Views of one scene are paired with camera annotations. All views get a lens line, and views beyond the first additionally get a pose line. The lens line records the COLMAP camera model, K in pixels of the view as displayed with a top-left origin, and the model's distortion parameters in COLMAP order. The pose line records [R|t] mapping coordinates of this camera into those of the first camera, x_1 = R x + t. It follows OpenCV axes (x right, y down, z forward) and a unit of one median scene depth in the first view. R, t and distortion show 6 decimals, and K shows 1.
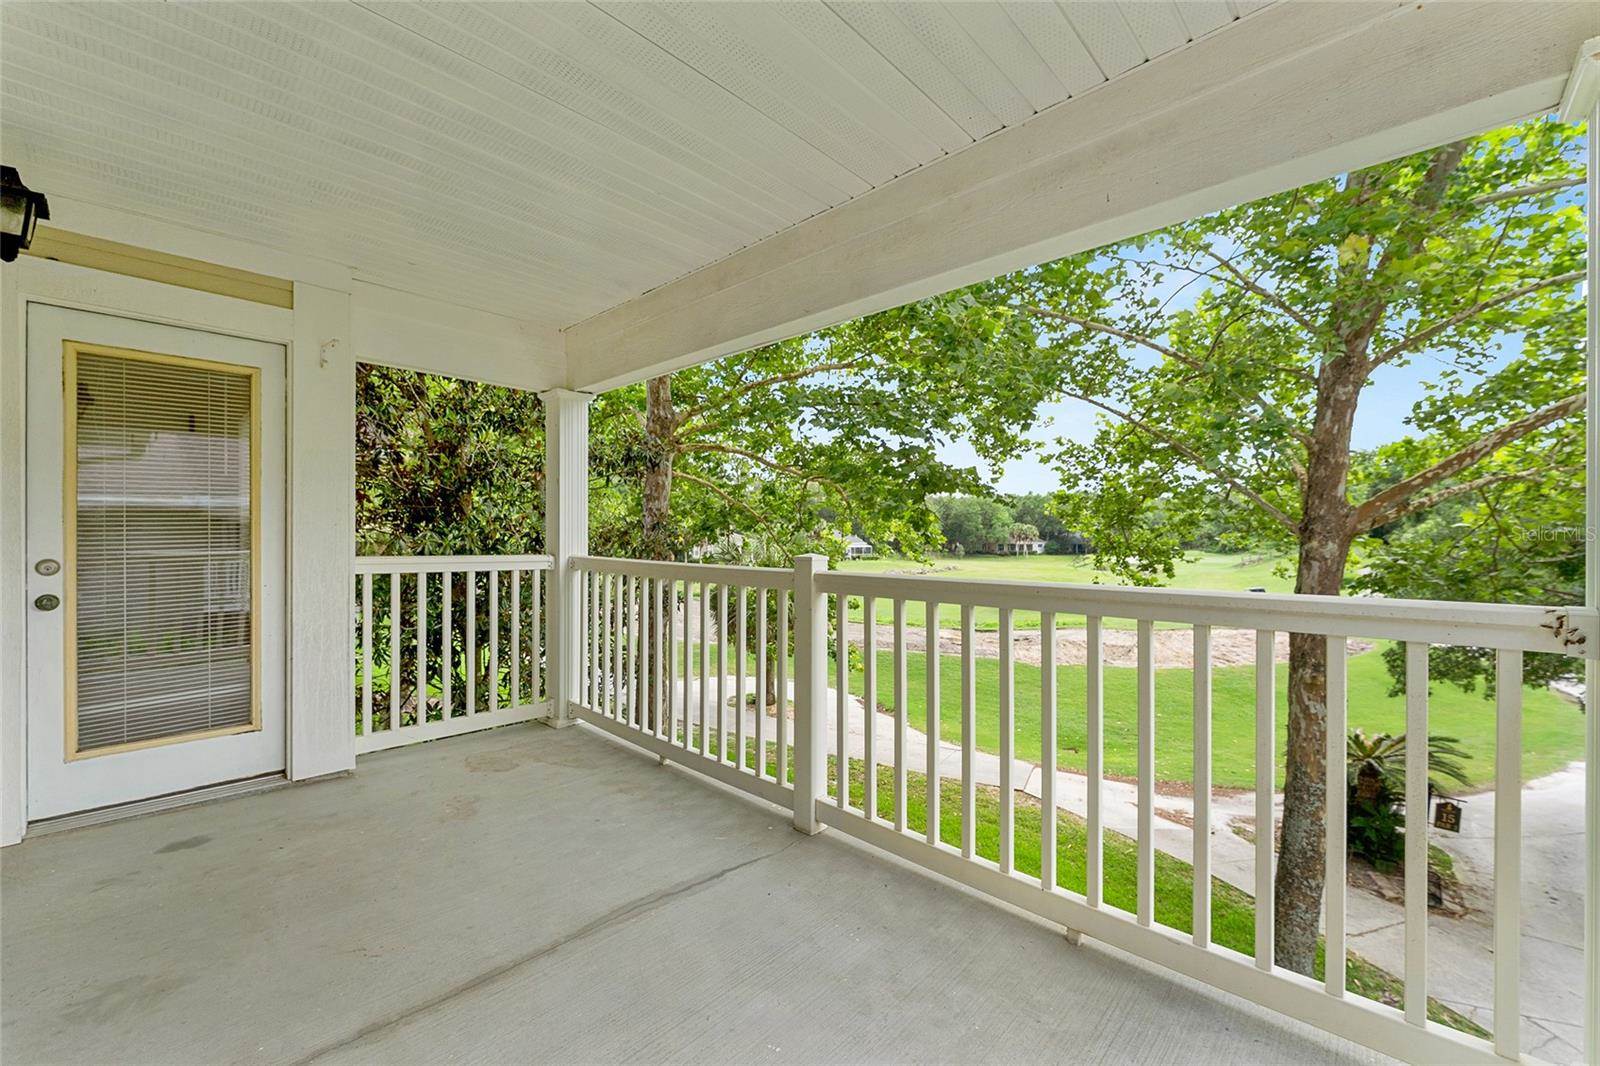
lens RADIAL K [[651.1, 0, 800.0], [0, 651.1, 533.0], [0, 0, 1]] dist [0.000565, 0.000019]
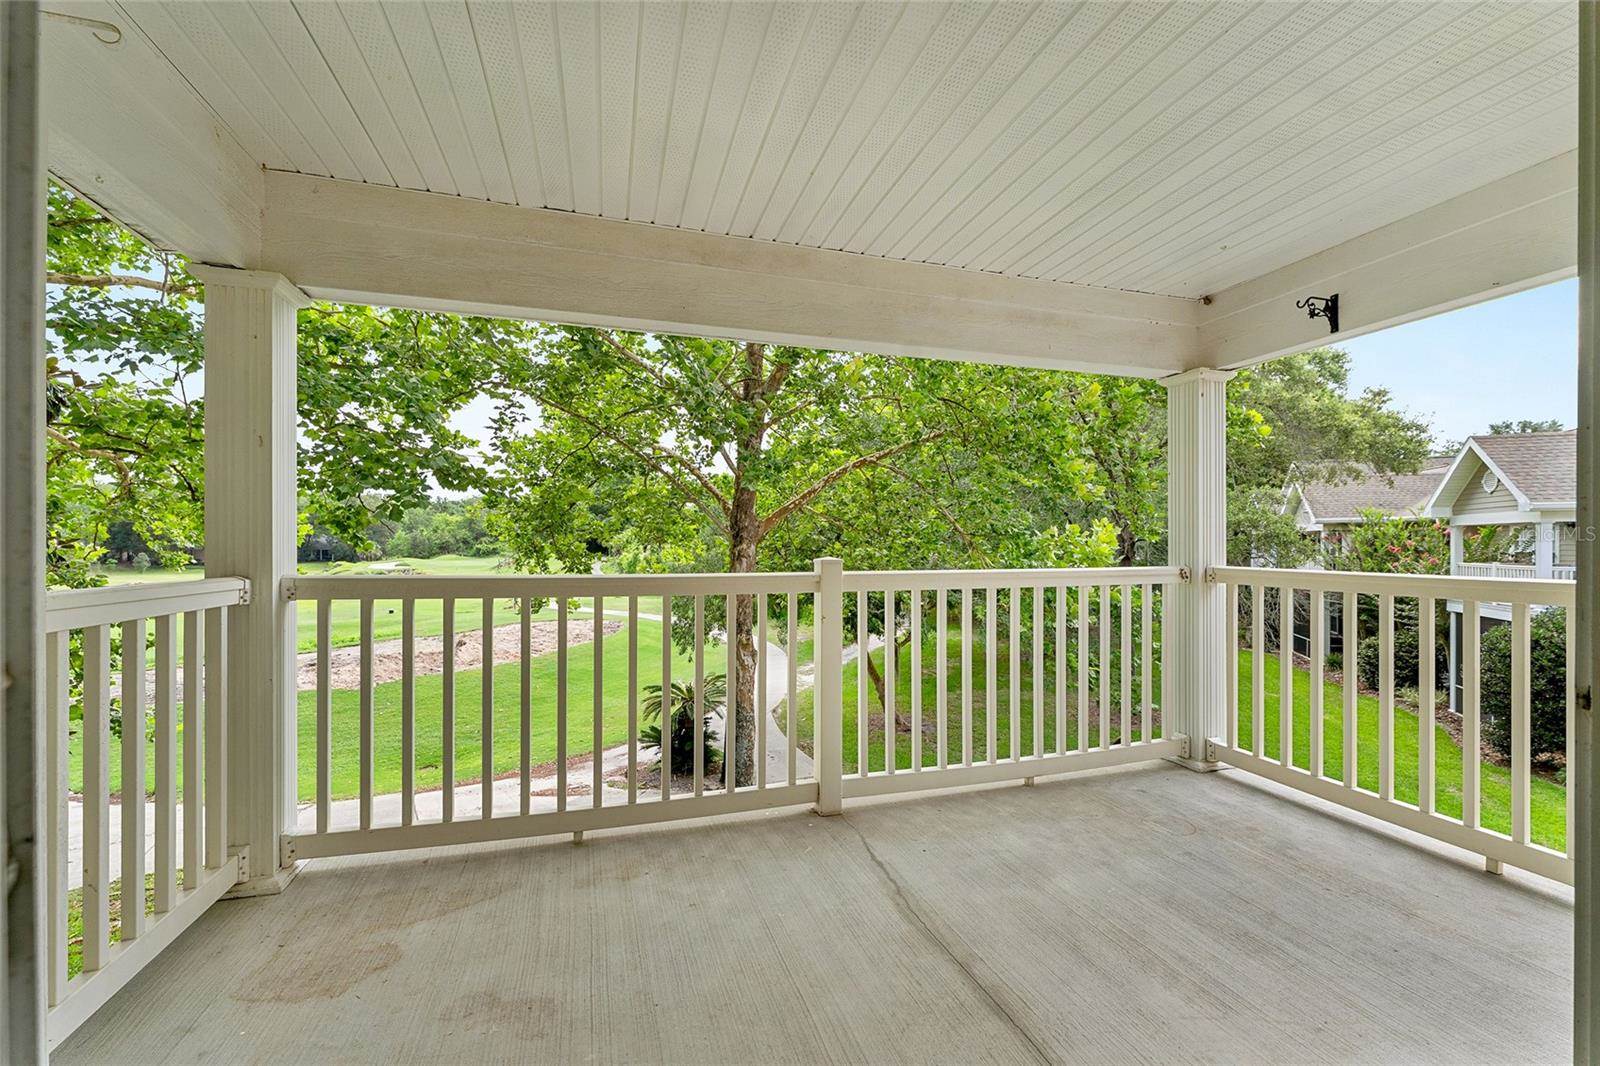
lens RADIAL K [[645.4, 0, 795.8], [0, 645.4, 542.0], [0, 0, 1]] dist [0.000398, 0.000040]
pose [[0.483072, -0.003264, 0.875574, -0.688331], [-0.002874, 0.999982, 0.005313, -0.000543], [-0.875576, -0.005083, 0.483054, 0.382151]]
